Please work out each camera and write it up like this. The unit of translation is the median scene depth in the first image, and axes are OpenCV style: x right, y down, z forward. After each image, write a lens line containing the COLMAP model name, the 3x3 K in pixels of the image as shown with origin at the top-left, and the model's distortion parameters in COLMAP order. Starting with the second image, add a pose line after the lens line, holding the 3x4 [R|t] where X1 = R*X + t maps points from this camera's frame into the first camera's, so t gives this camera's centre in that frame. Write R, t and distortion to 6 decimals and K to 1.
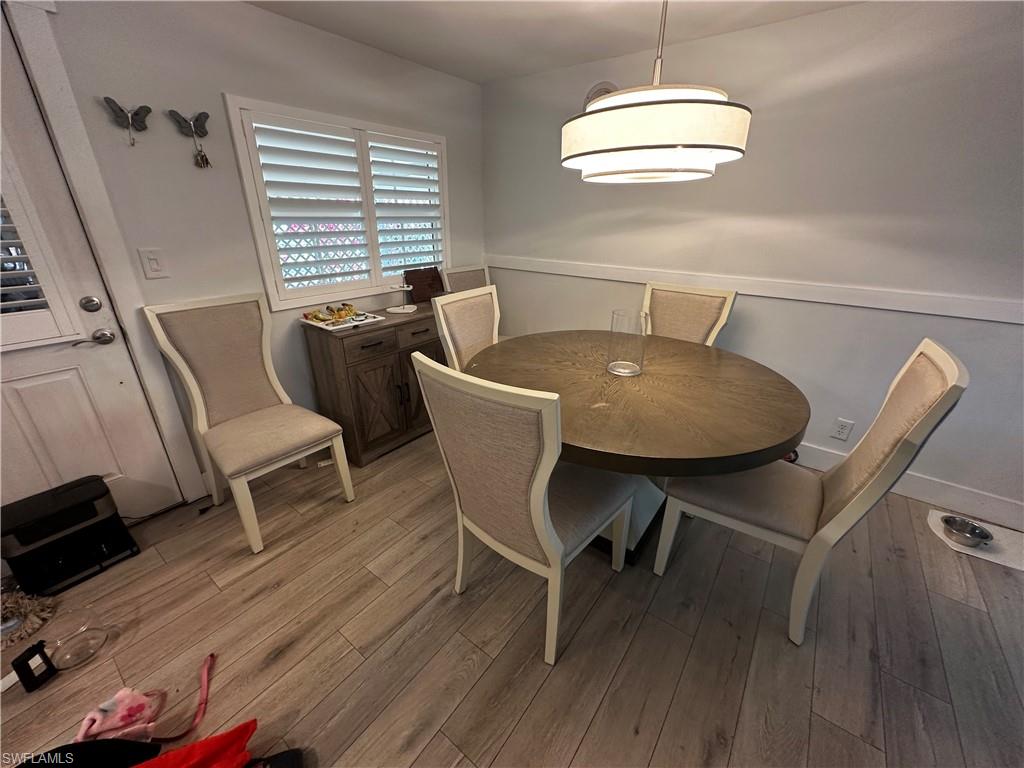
lens RADIAL K [[409.3, 0, 512.0], [0, 409.3, 384.0], [0, 0, 1]] dist [-0.003481, 0.000162]
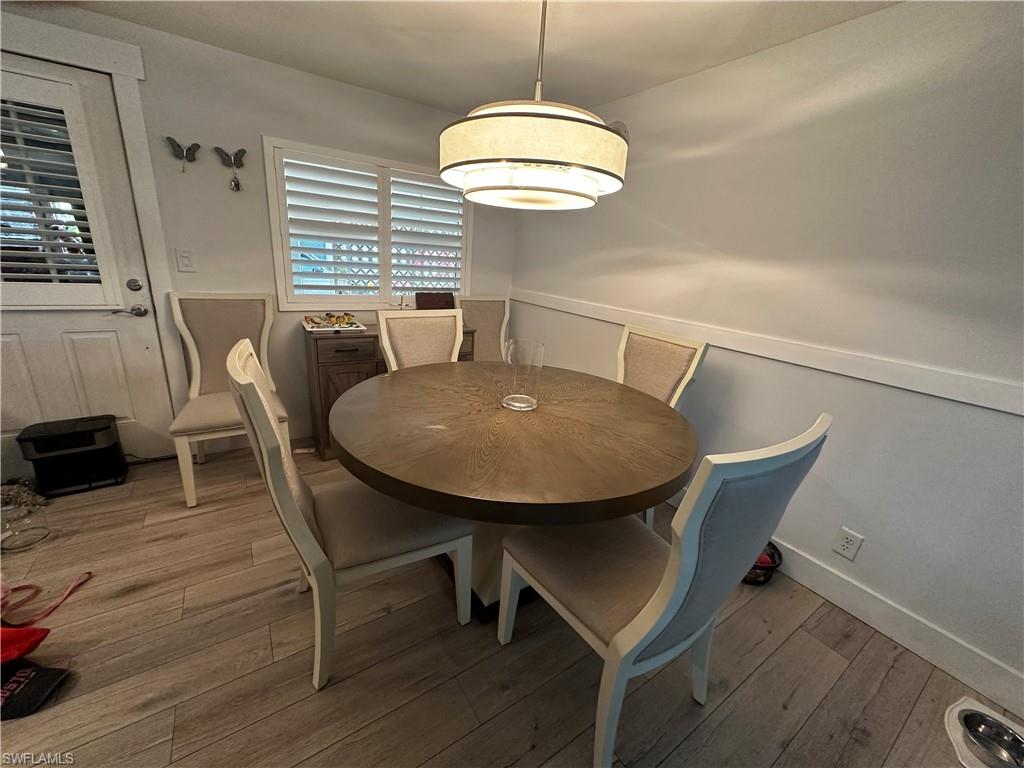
lens RADIAL K [[409.3, 0, 512.0], [0, 409.3, 384.0], [0, 0, 1]] dist [-0.003481, 0.000162]
pose [[0.942844, 0.153755, -0.295642, 0.518655], [-0.184226, 0.979787, -0.077965, -0.003476], [0.277679, 0.127974, 0.952112, 0.112494]]
